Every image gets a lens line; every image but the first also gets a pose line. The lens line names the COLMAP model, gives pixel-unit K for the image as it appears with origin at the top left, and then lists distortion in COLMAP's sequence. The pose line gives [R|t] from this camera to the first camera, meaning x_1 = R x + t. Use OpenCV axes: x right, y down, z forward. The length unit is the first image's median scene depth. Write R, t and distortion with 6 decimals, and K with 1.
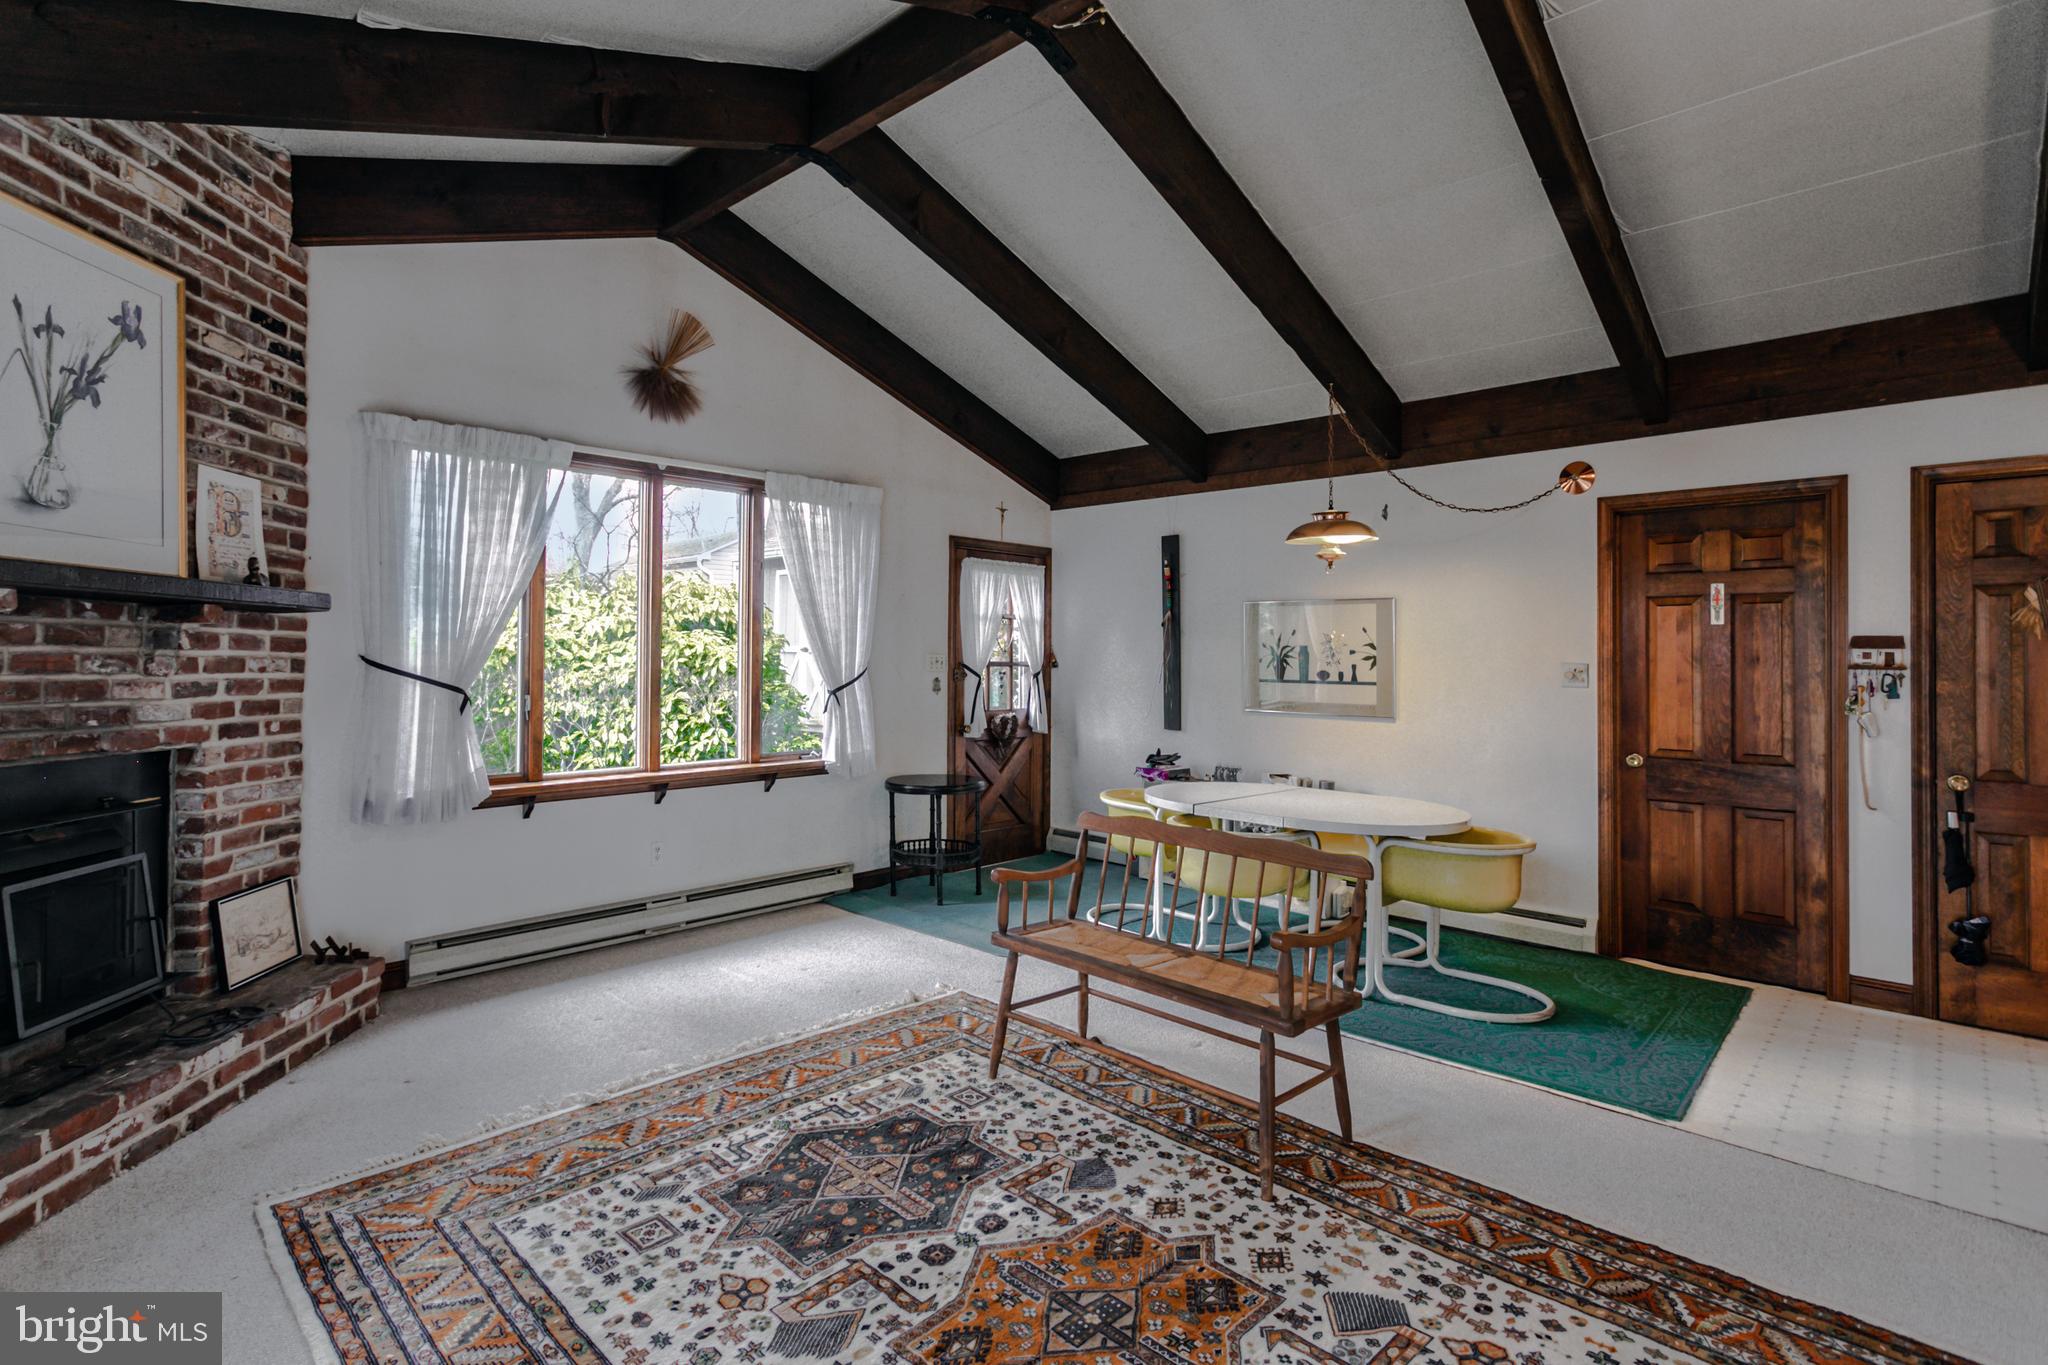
lens RADIAL K [[986.2, 0, 954.6], [0, 986.2, 652.3], [0, 0, 1]] dist [-0.003228, 0.001187]
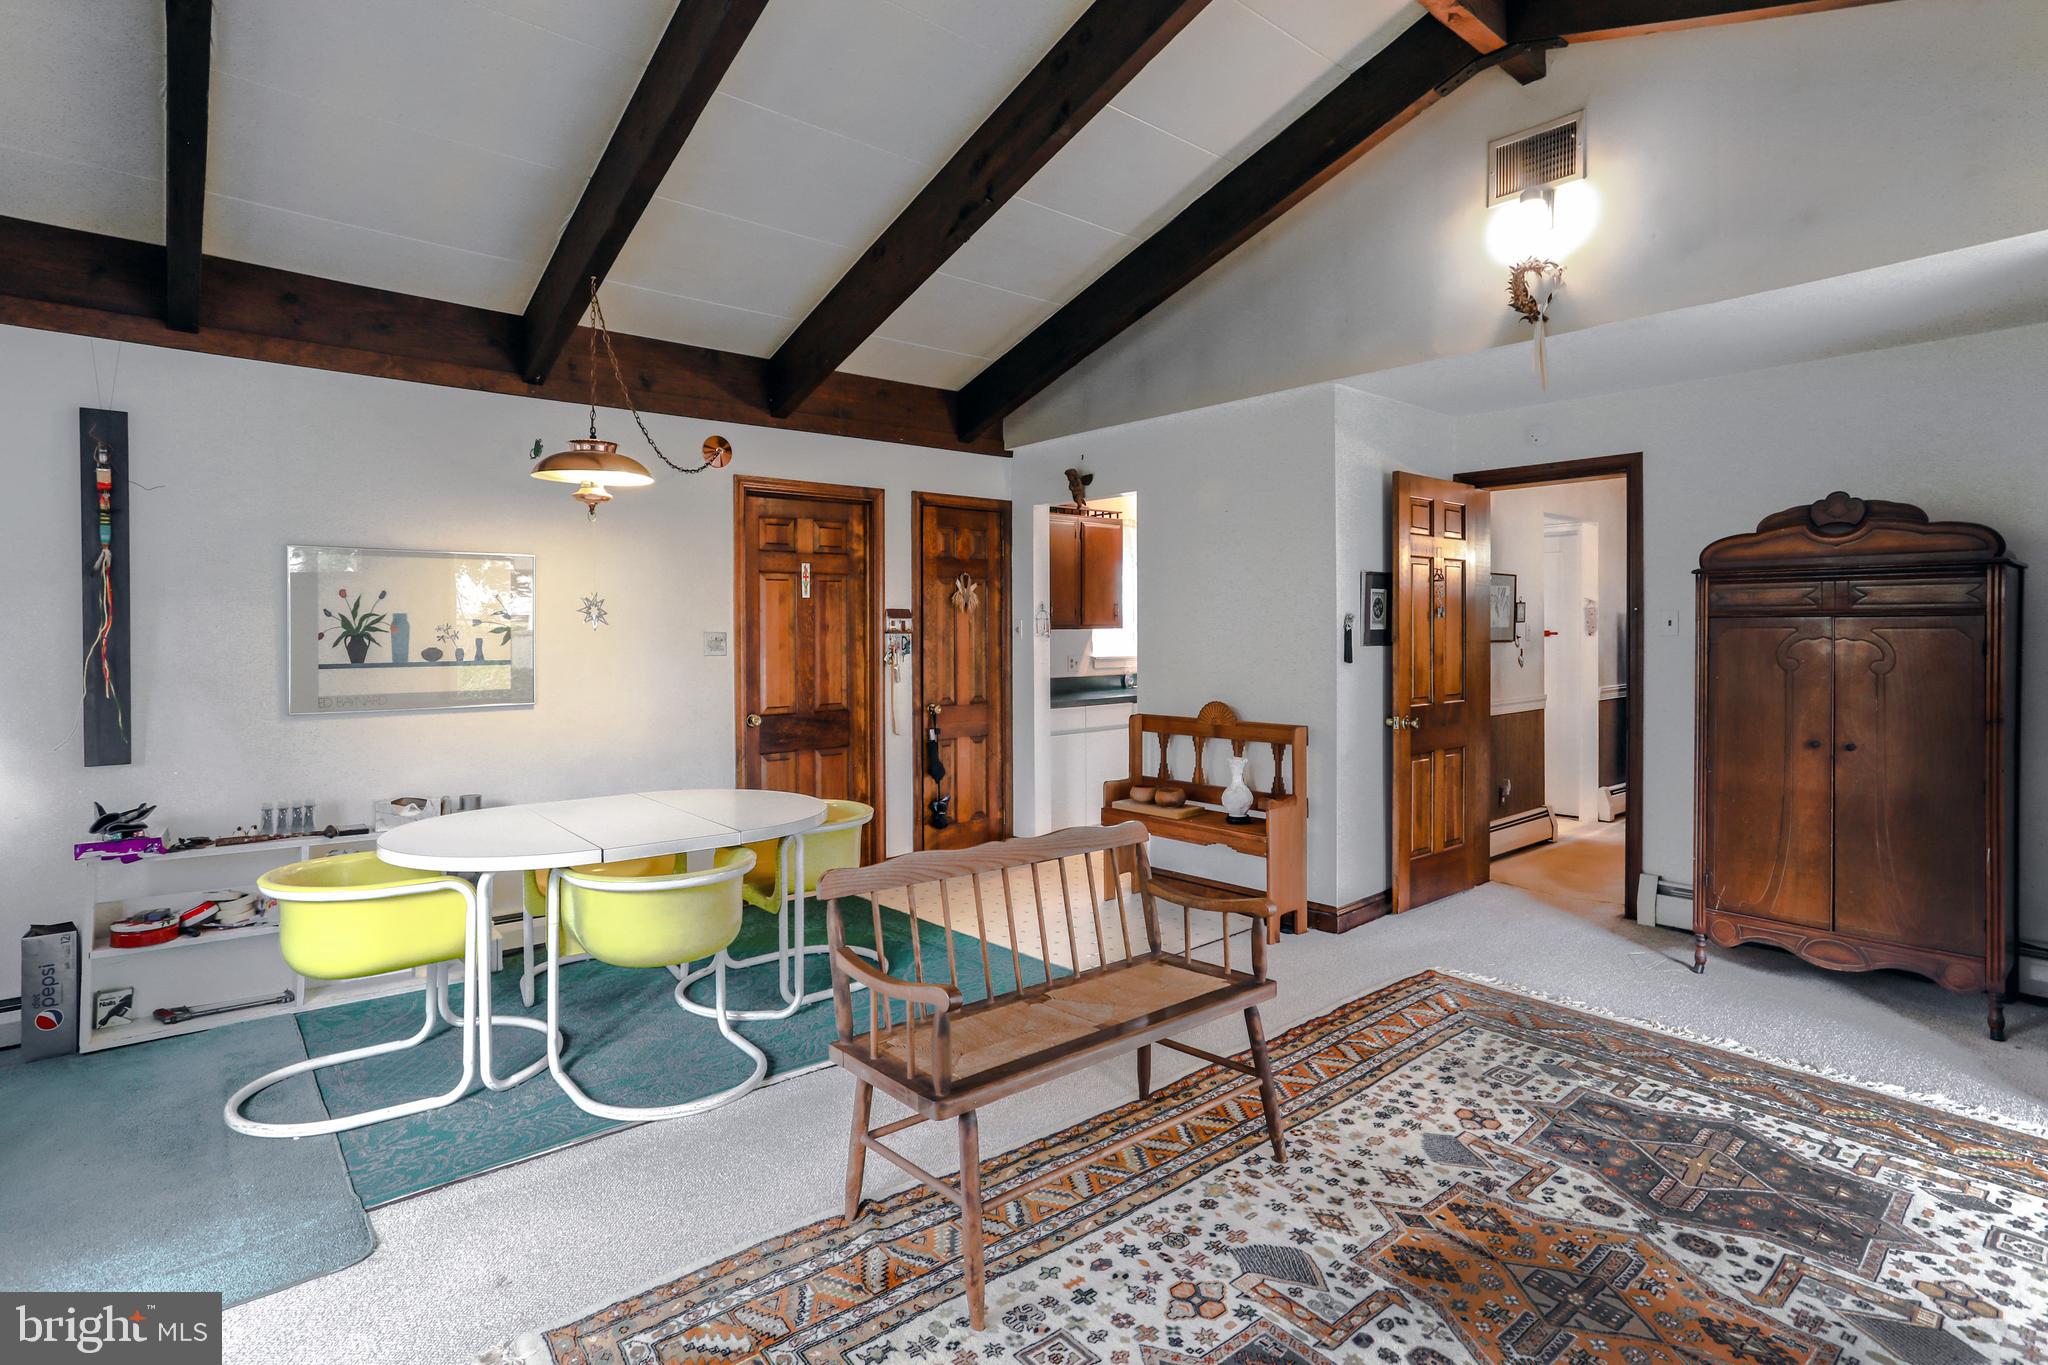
lens RADIAL K [[986.2, 0, 1004.4], [0, 986.2, 621.9], [0, 0, 1]] dist [-0.003228, 0.001187]
pose [[0.091775, -0.000104, 0.995780, -0.523785], [0.006261, 0.999980, -0.000472, 0.003752], [-0.995760, 0.006277, 0.091773, 0.876700]]
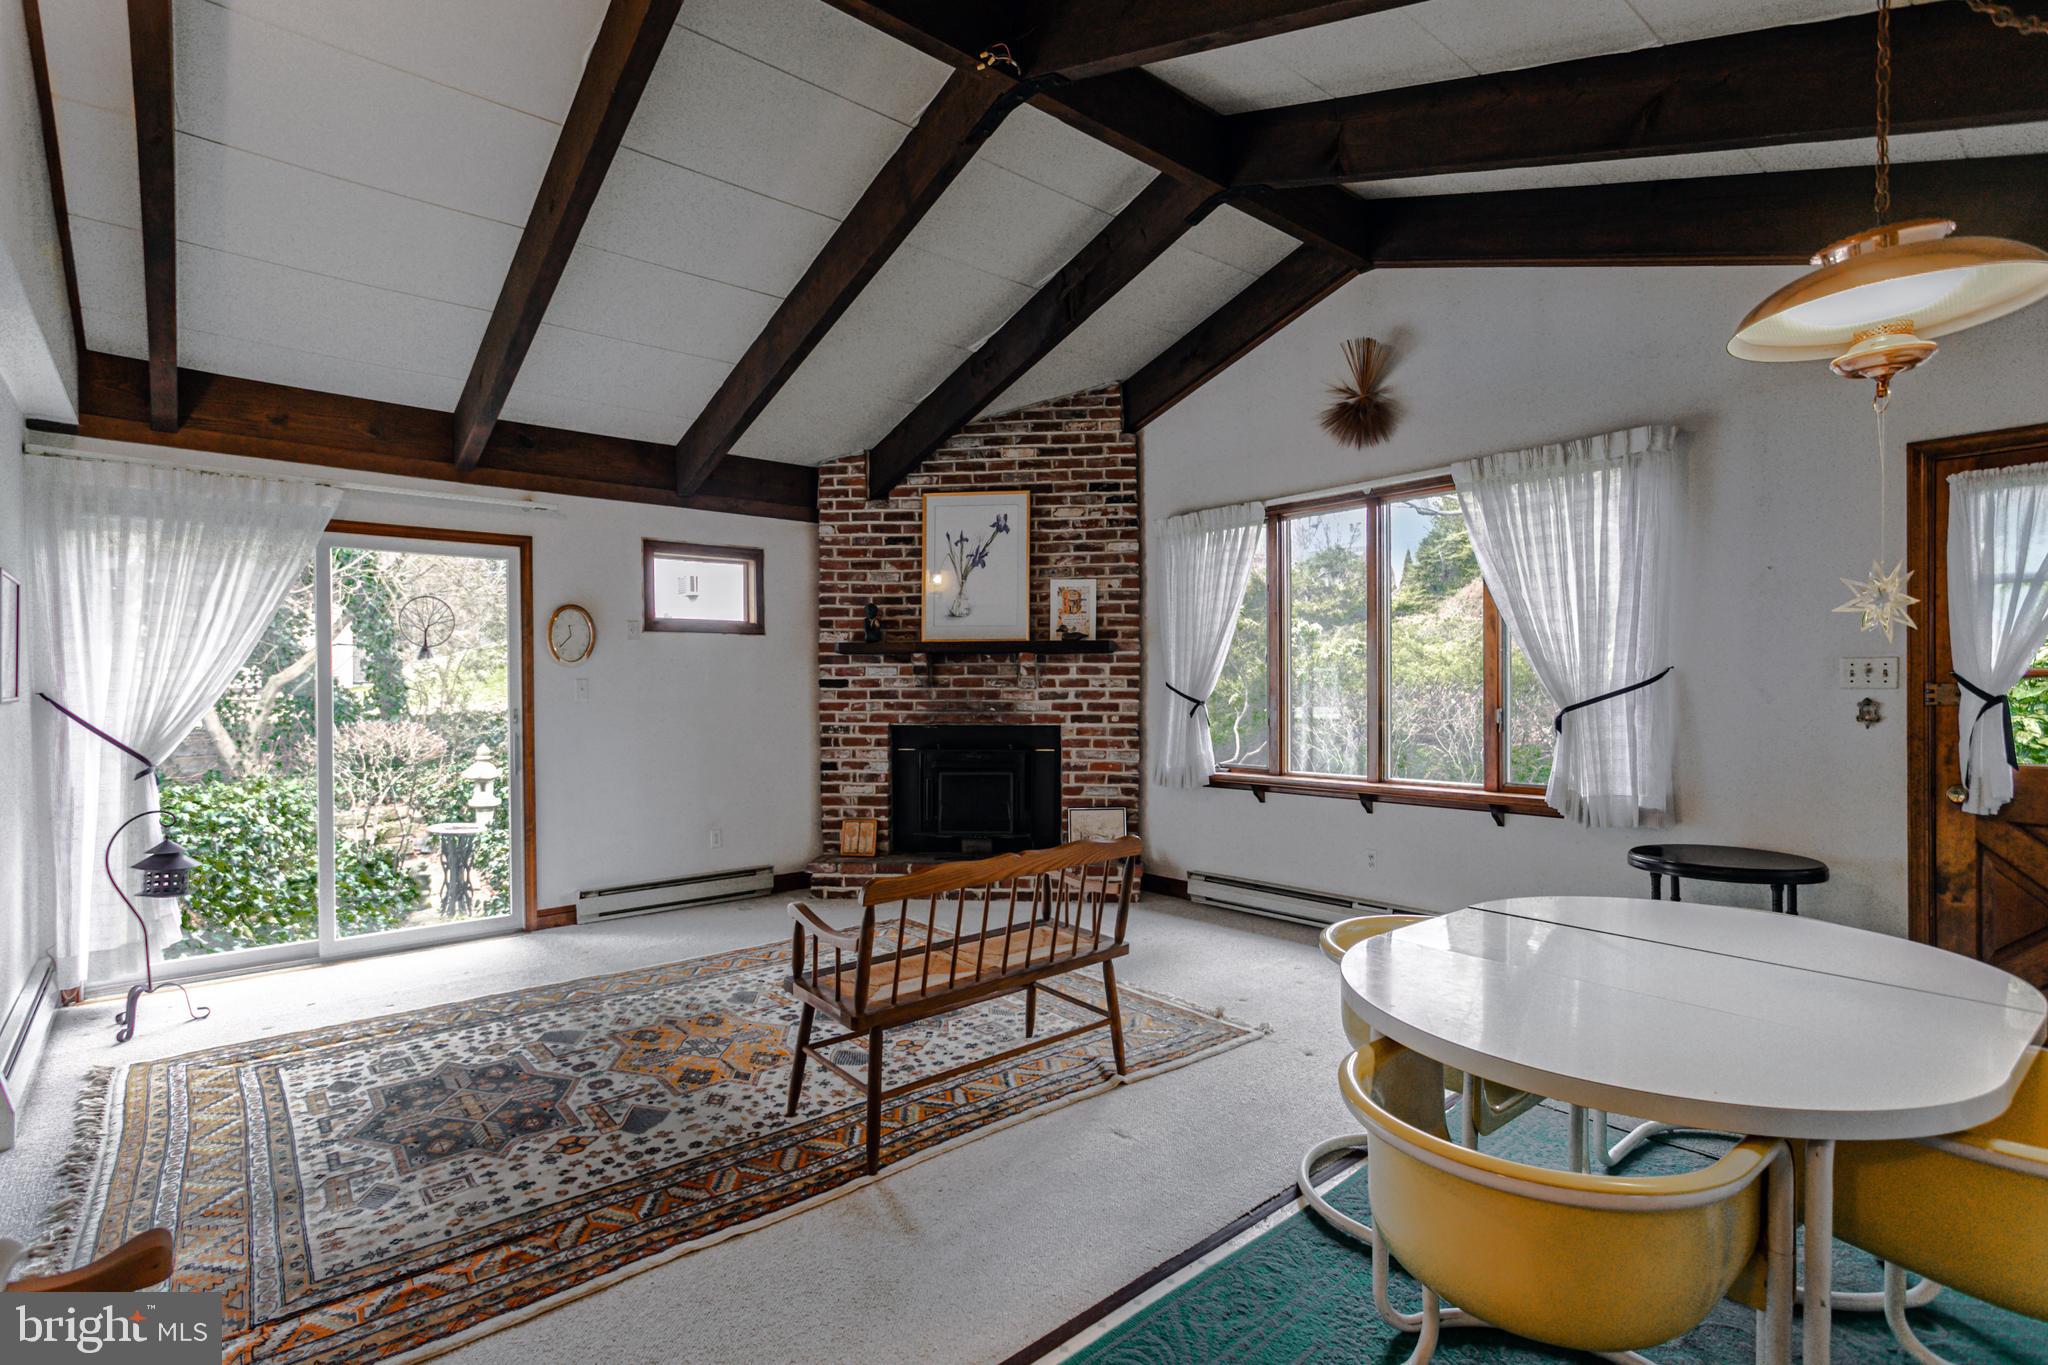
lens RADIAL K [[986.2, 0, 1018.8], [0, 986.2, 693.7], [0, 0, 1]] dist [-0.003228, 0.001187]
pose [[-0.071917, 0.003617, -0.997404, 1.117662], [0.014197, 0.999896, 0.002603, 0.026395], [0.997310, -0.013973, -0.071960, 1.017965]]
